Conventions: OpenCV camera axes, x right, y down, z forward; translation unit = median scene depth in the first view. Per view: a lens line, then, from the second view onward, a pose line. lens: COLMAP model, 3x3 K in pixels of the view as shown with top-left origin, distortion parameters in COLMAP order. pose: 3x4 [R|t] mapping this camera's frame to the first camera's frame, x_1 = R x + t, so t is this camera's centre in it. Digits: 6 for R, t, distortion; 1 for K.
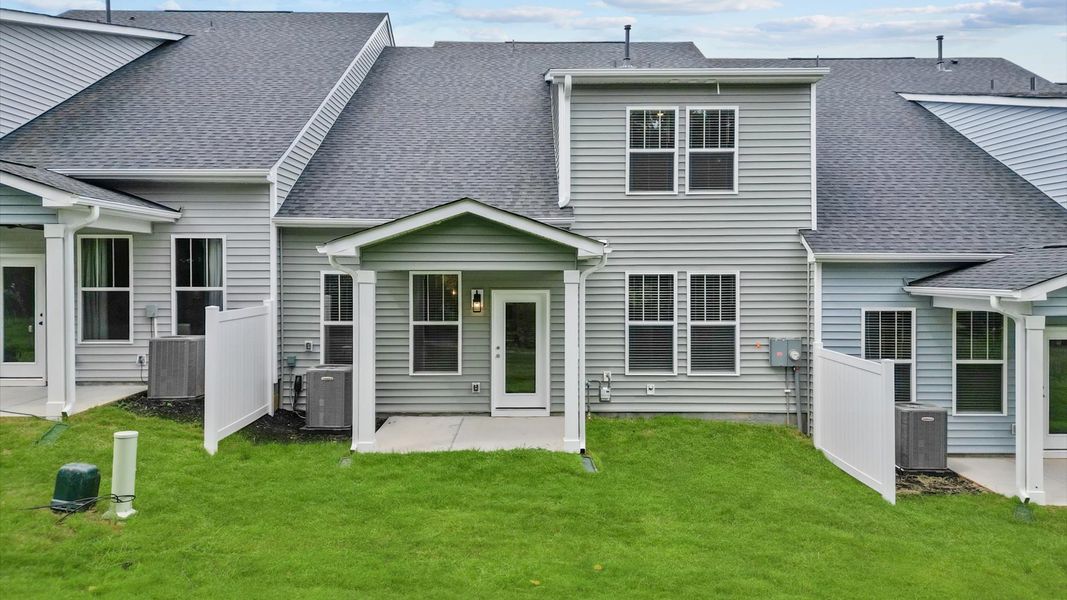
lens RADIAL K [[756.8, 0, 536.0], [0, 756.8, 282.2], [0, 0, 1]] dist [0.059356, -0.076905]
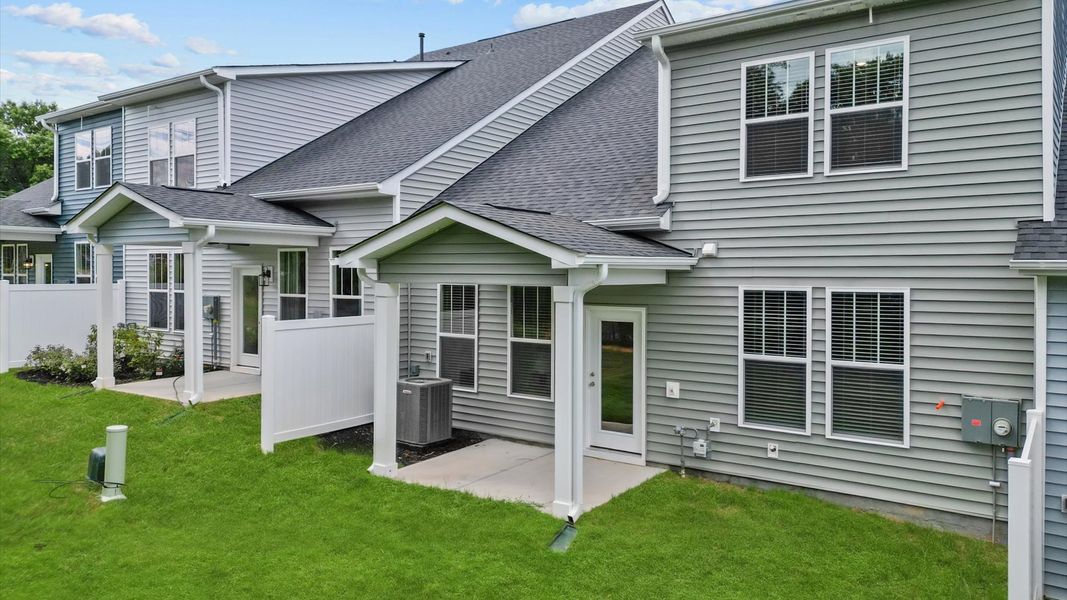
lens RADIAL K [[756.8, 0, 528.6], [0, 756.8, 276.6], [0, 0, 1]] dist [0.059356, -0.076905]
pose [[0.806351, 0.006551, -0.591401, 0.391556], [-0.011981, 0.999914, -0.005260, -0.016968], [0.591316, 0.011327, 0.806361, 0.278954]]
